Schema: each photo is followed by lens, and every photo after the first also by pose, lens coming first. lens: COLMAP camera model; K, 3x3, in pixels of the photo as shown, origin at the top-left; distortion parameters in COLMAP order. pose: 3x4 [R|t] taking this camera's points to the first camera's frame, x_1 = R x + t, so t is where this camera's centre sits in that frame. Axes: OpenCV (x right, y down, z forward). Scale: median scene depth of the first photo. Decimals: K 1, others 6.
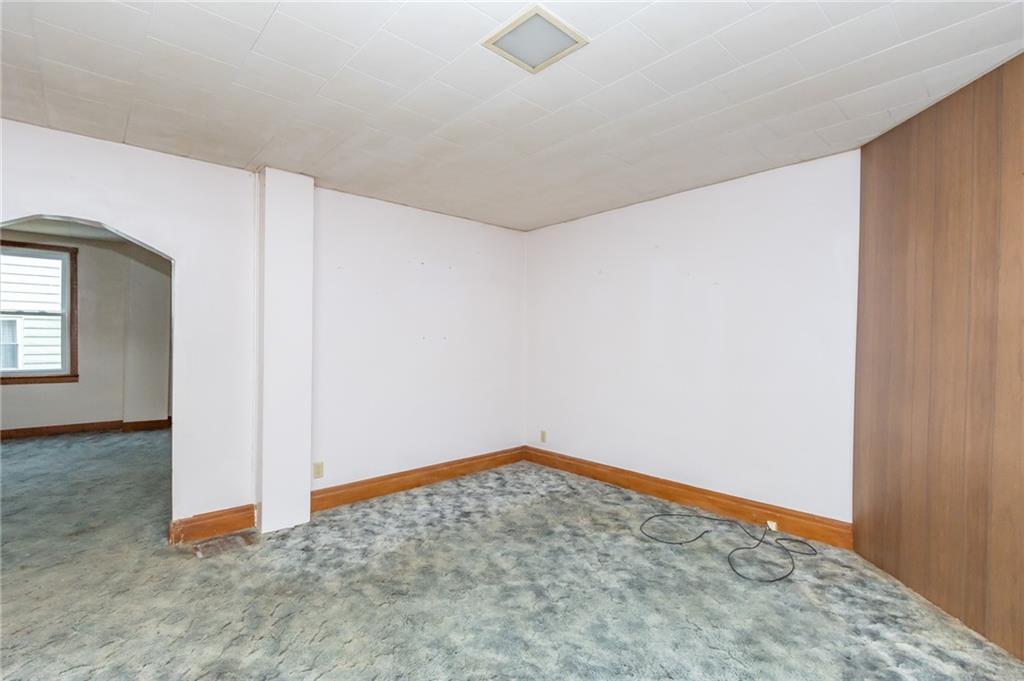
lens RADIAL K [[467.5, 0, 511.9], [0, 467.5, 337.6], [0, 0, 1]] dist [0.002579, 0.000076]
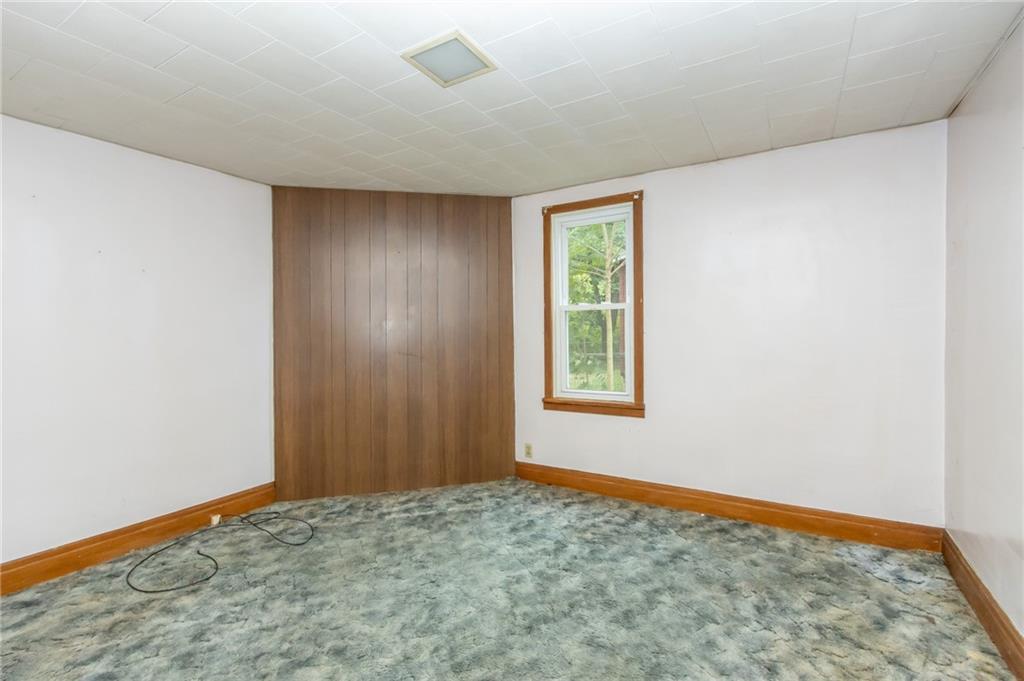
lens RADIAL K [[467.5, 0, 506.5], [0, 467.5, 336.1], [0, 0, 1]] dist [0.002579, 0.000076]
pose [[-0.282475, -0.002958, 0.959270, -0.661517], [0.011081, 0.999918, 0.006347, 0.008007], [-0.959211, 0.012423, -0.282420, 0.766341]]
